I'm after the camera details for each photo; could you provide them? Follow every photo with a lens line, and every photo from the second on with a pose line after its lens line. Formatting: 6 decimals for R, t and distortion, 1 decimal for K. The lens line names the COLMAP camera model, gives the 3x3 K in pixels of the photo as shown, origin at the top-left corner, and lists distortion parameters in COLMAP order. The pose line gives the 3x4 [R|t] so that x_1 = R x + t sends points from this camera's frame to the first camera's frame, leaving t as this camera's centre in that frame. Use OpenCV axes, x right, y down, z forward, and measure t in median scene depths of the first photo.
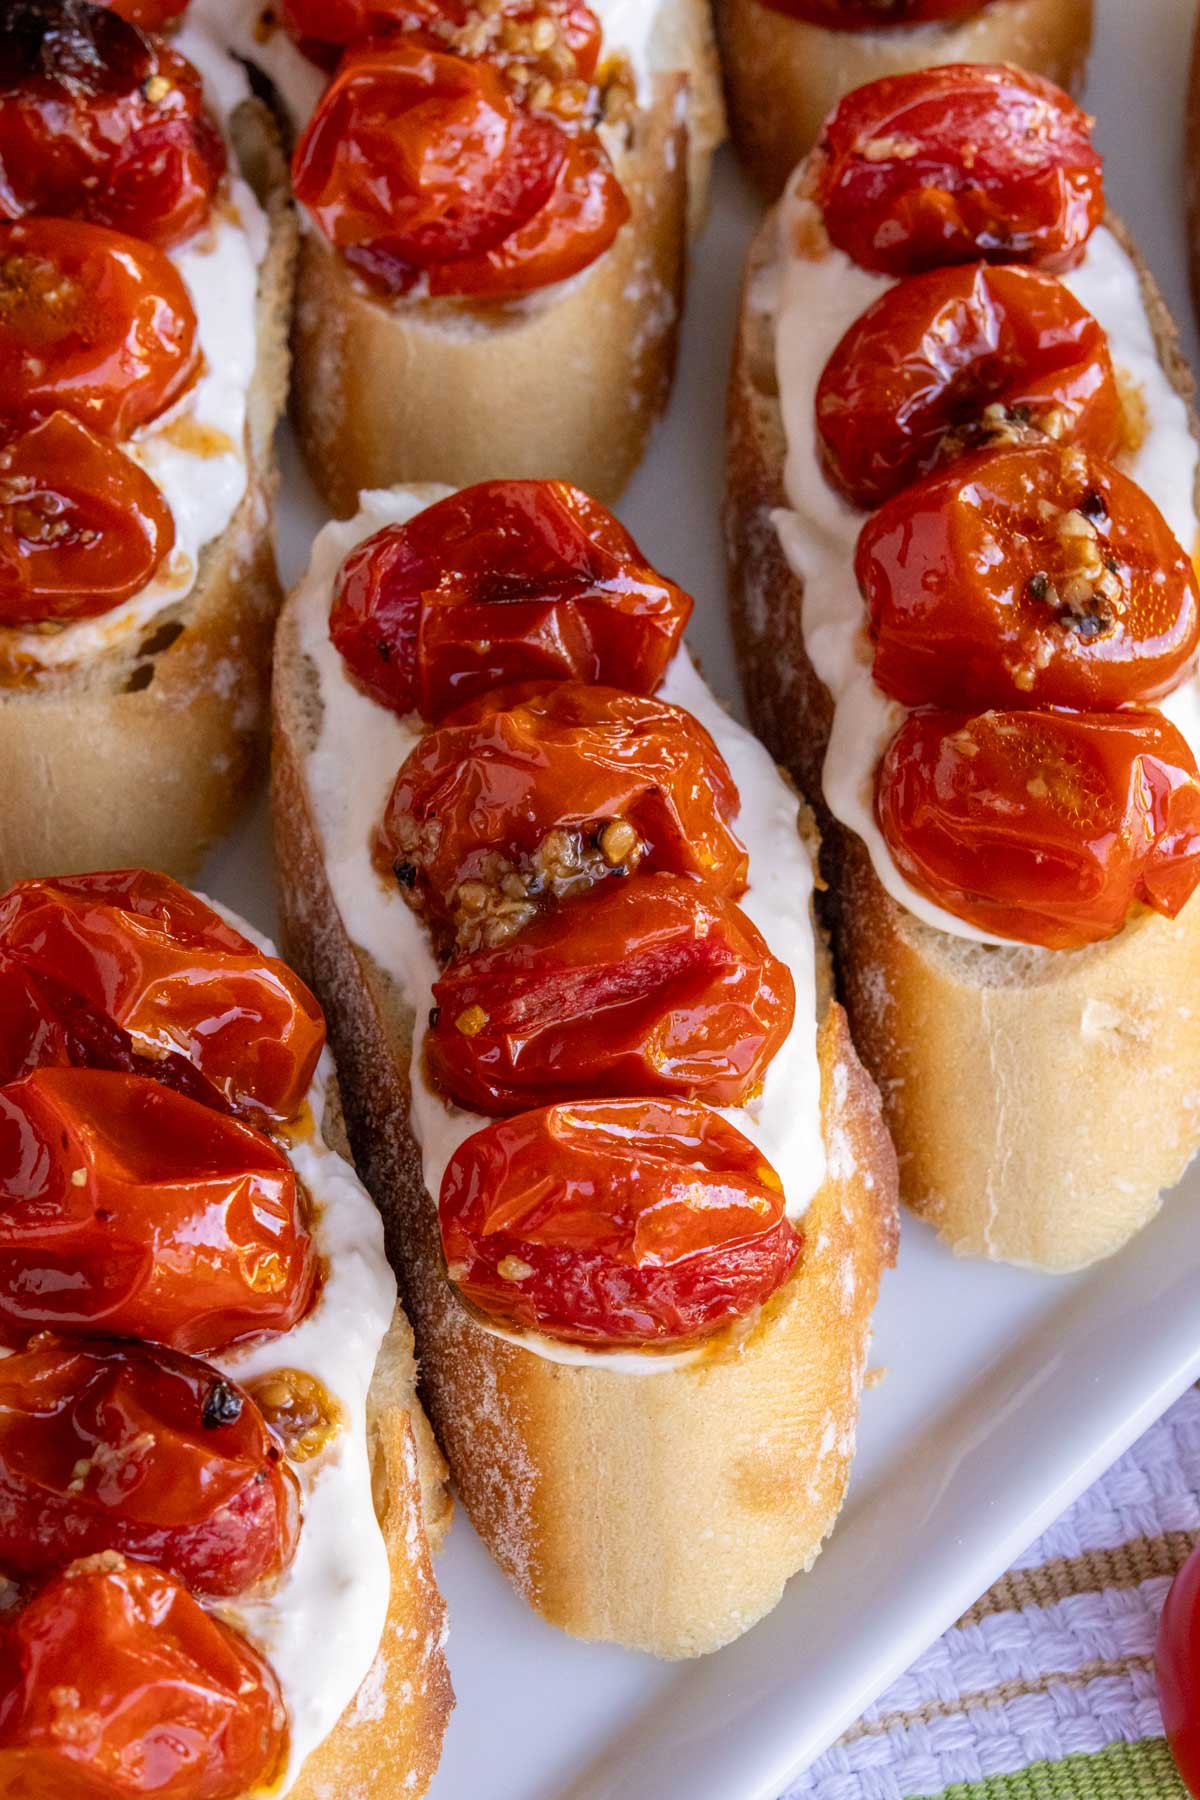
lens RADIAL K [[6468.9, 0, 601.0], [0, 6468.9, 900.3], [0, 0, 1]] dist [-0.169267, 0.000000]
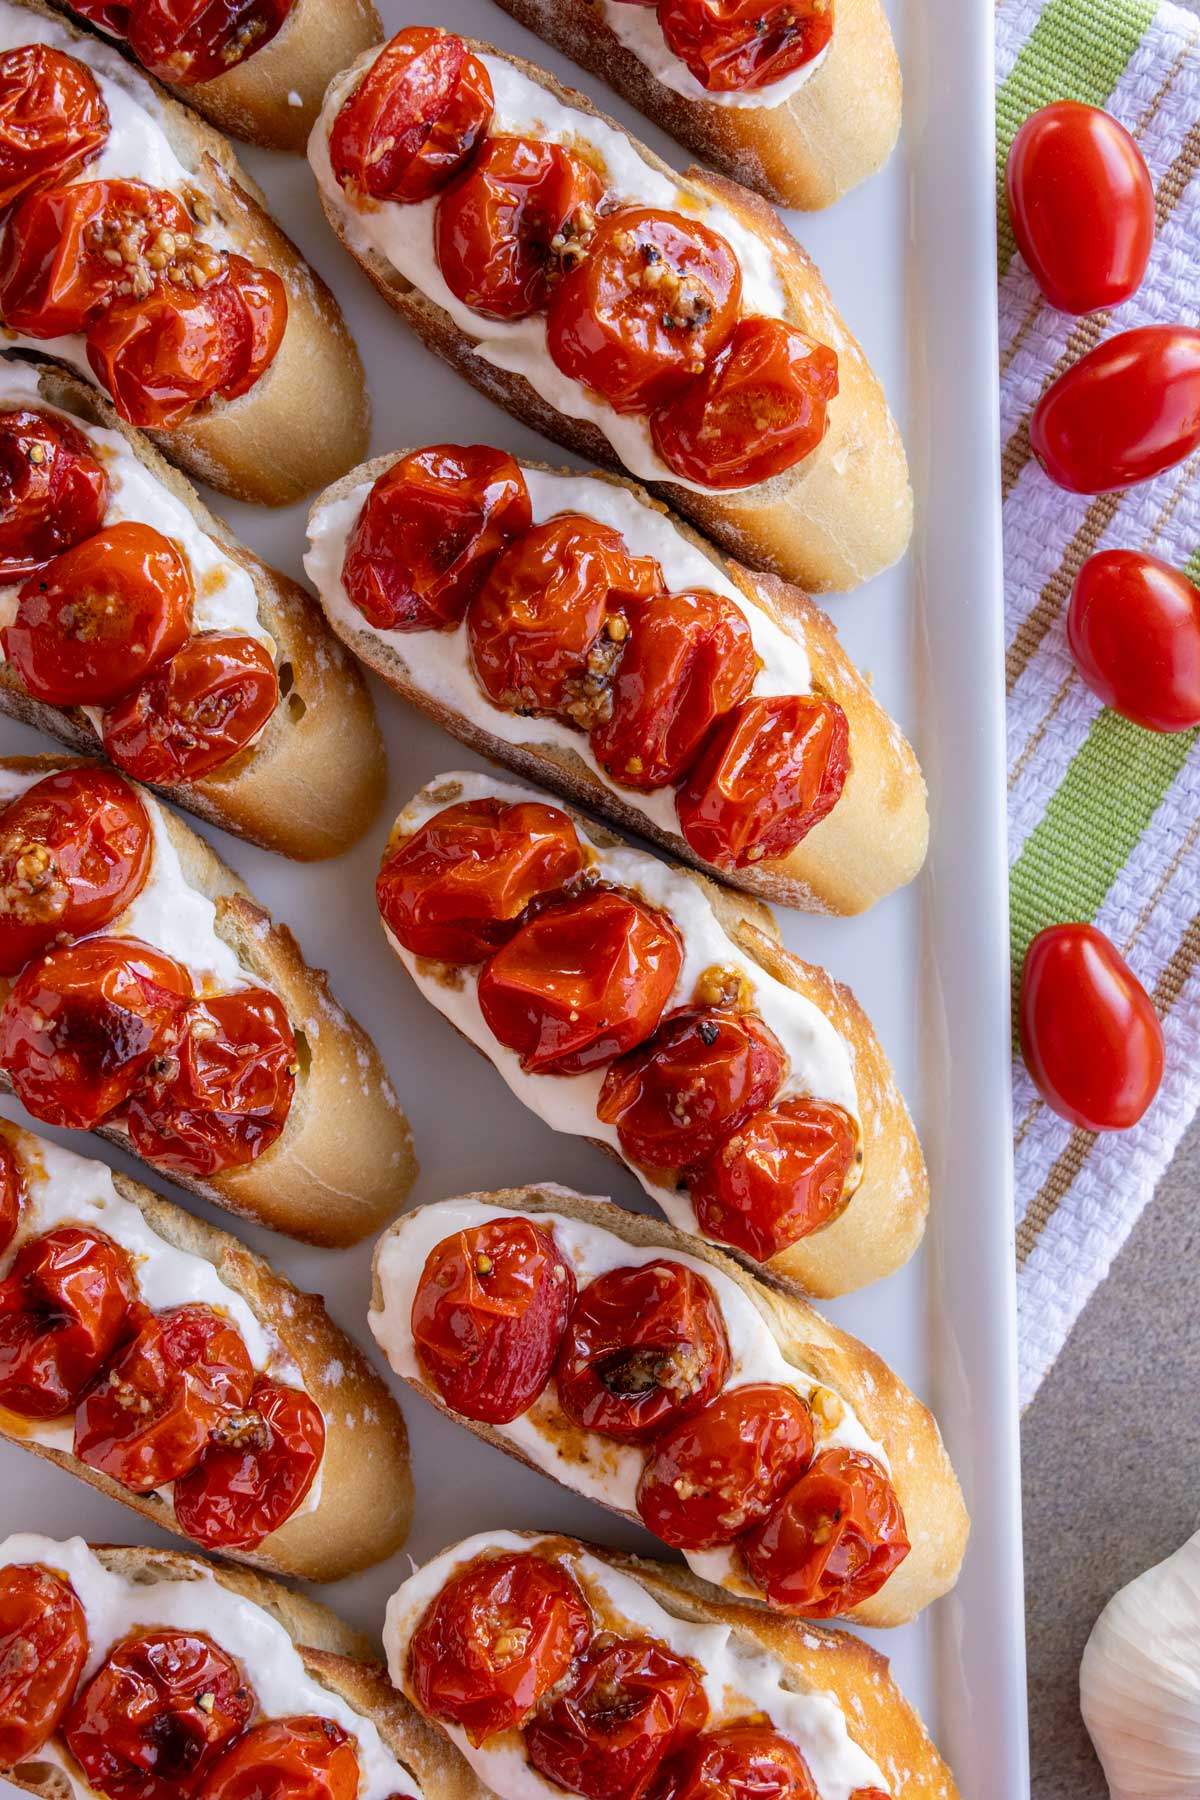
lens RADIAL K [[3132.4, 0, 593.9], [0, 3132.4, 893.6], [0, 0, 1]] dist [-0.043351, 0.000000]
pose [[0.708227, -0.702851, -0.066452, 0.004156], [0.627504, 0.583569, 0.515448, -0.391956], [-0.323503, -0.406753, 0.854341, 0.256888]]
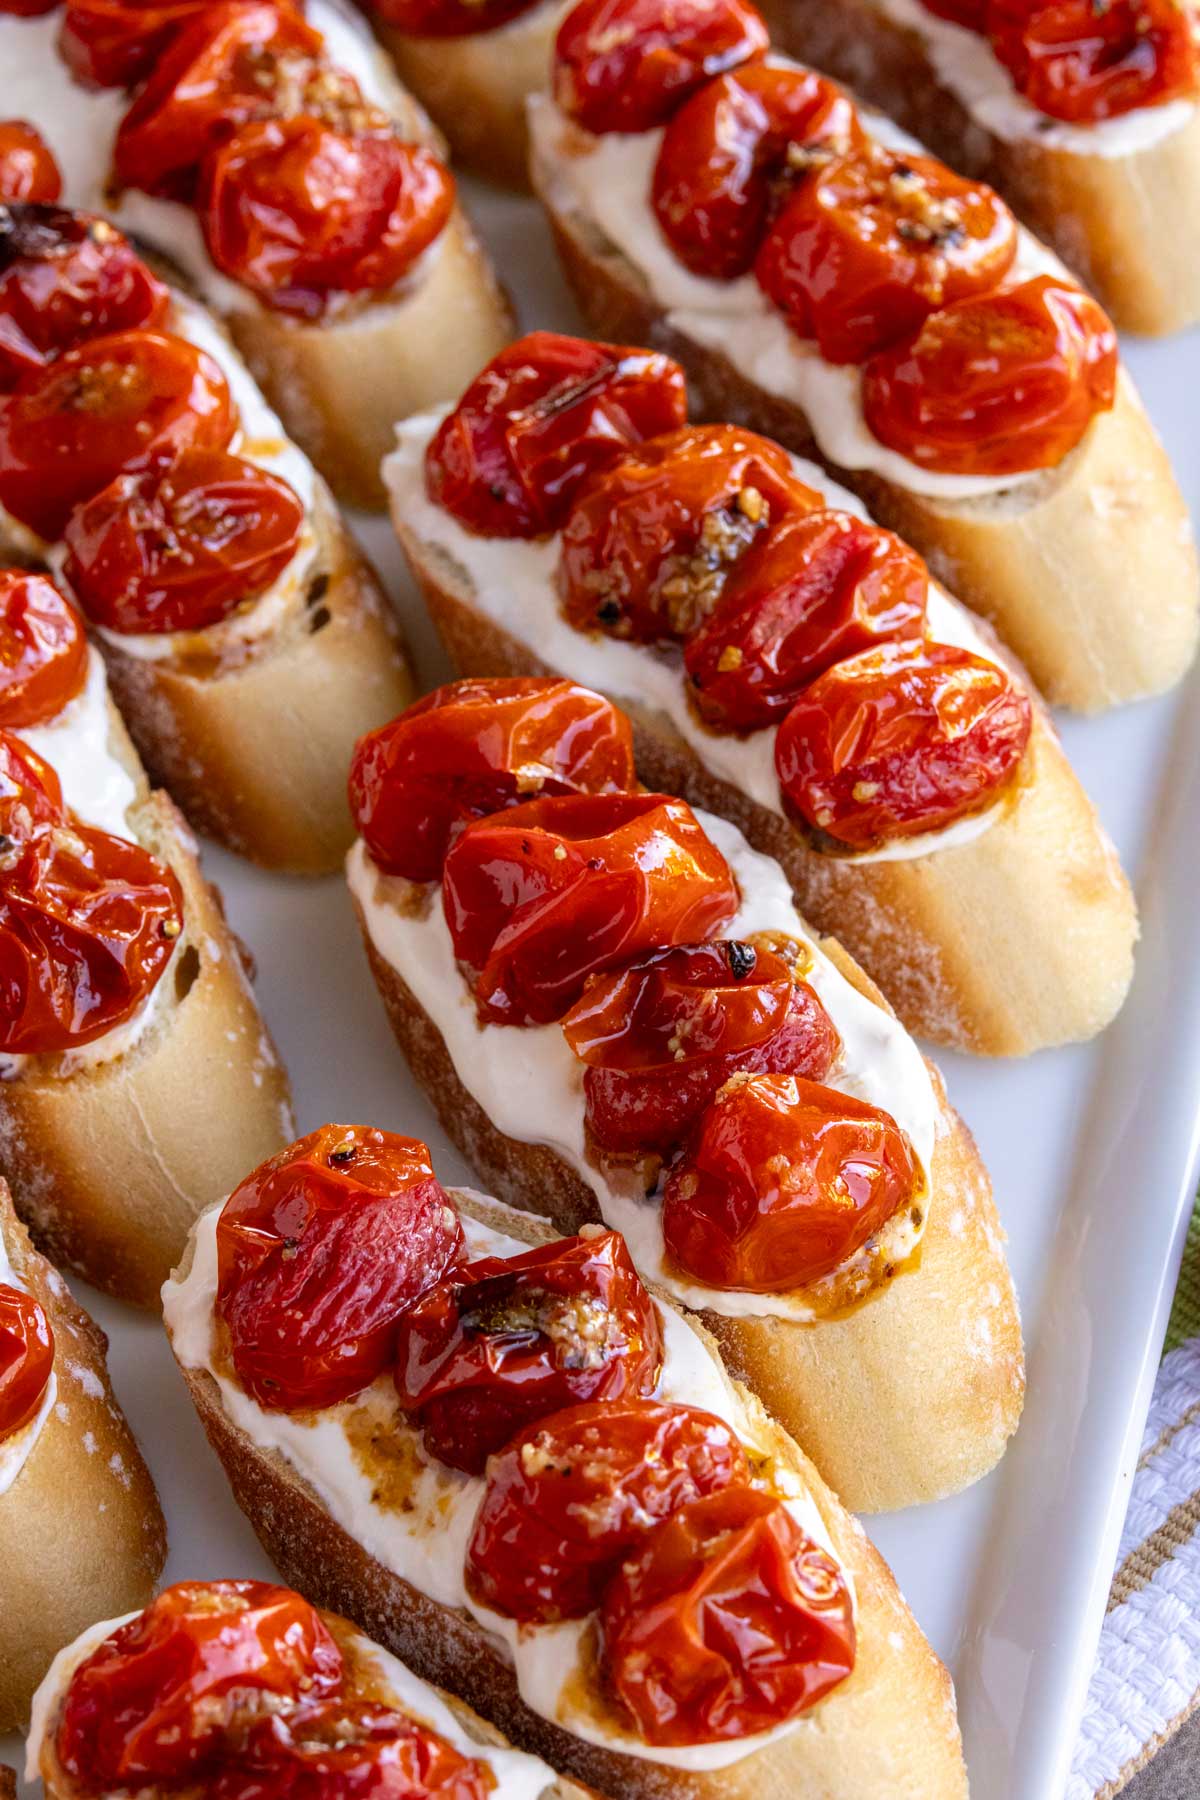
lens RADIAL K [[6086.2, 0, 596.6], [0, 6086.2, 898.7], [0, 0, 1]] dist [-0.112723, 0.000000]
pose [[0.862382, -0.445859, 0.239806, -0.346209], [0.479250, 0.871627, -0.102888, 0.167847], [-0.163148, 0.203655, 0.965354, -0.159877]]
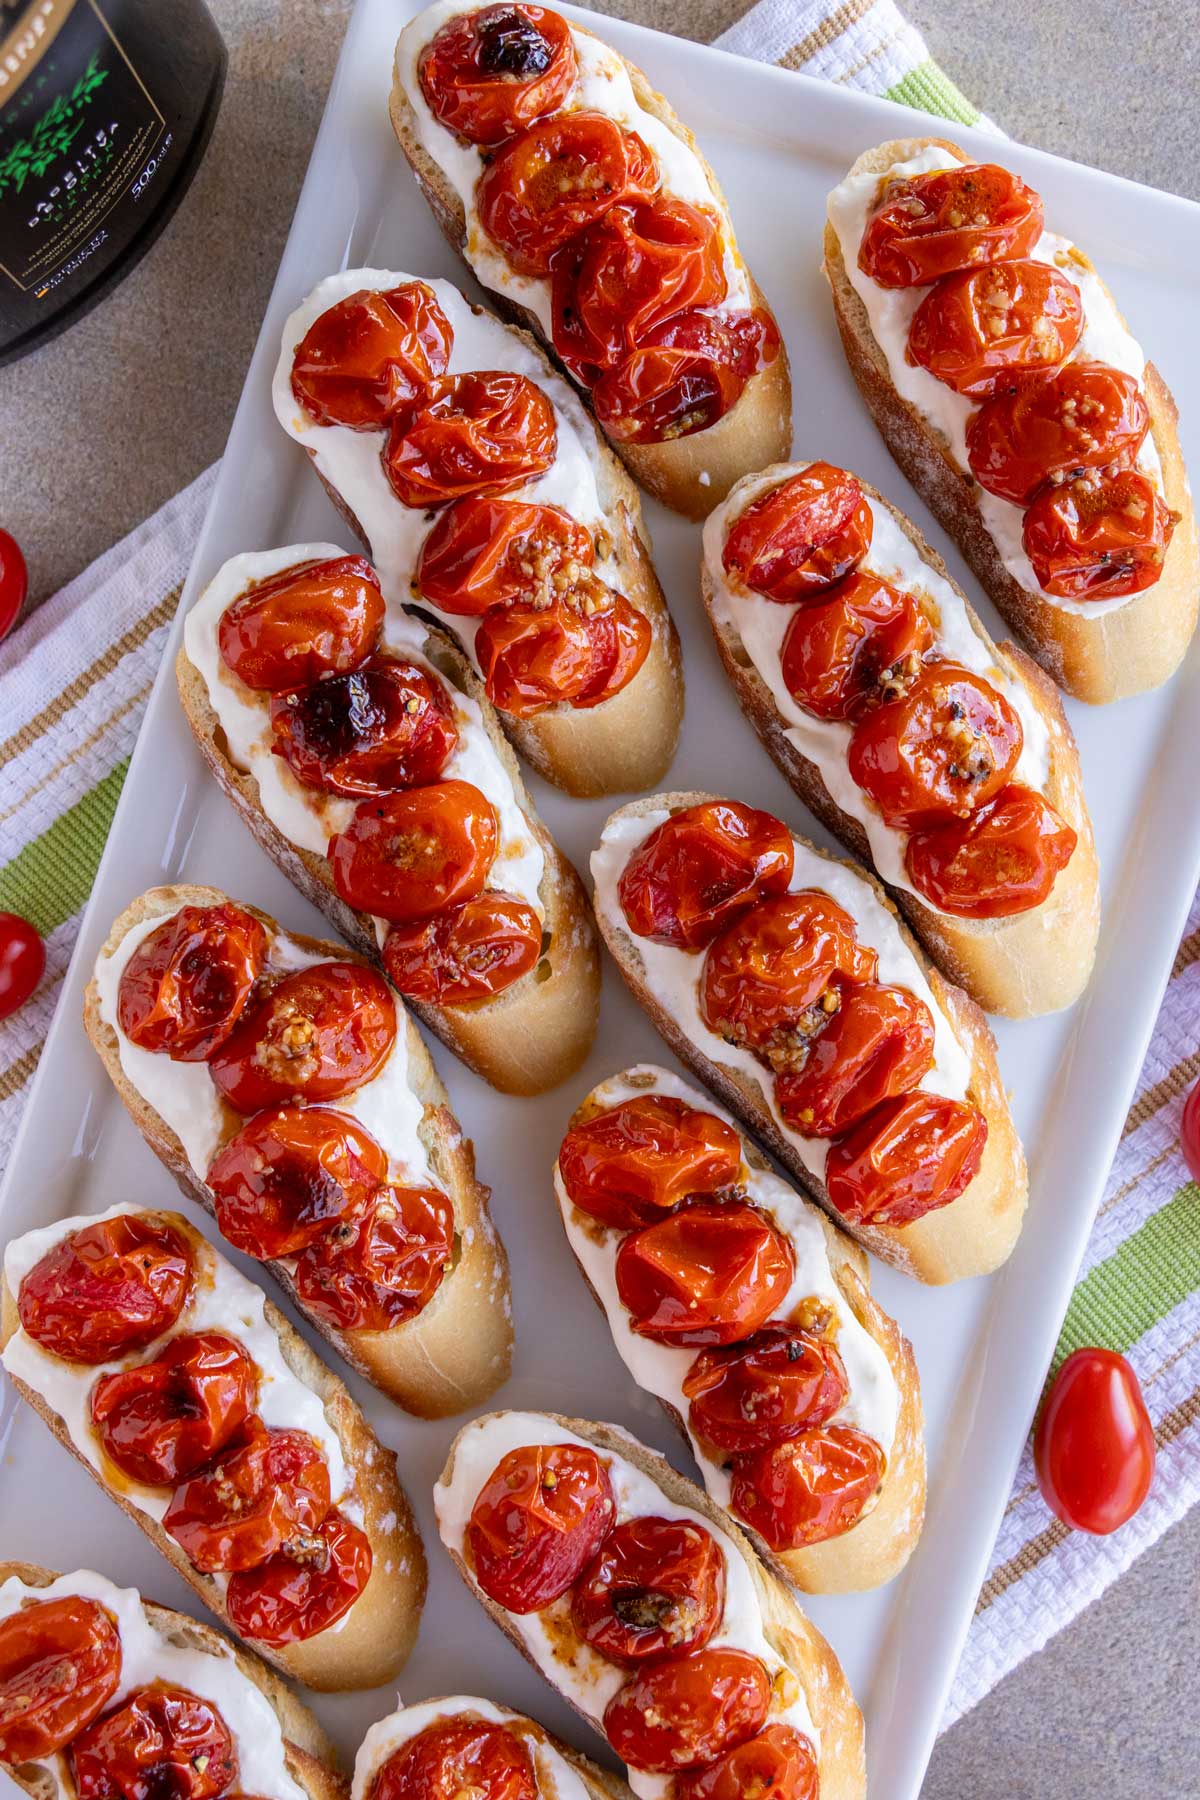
lens RADIAL K [[3132.4, 0, 590.9], [0, 3132.4, 849.9], [0, 0, 1]] dist [-0.043351, 0.000000]
pose [[0.895662, -0.443869, -0.027761, -0.015888], [0.400679, 0.778273, 0.483475, -0.539016], [-0.192994, -0.444153, 0.874918, 0.172878]]
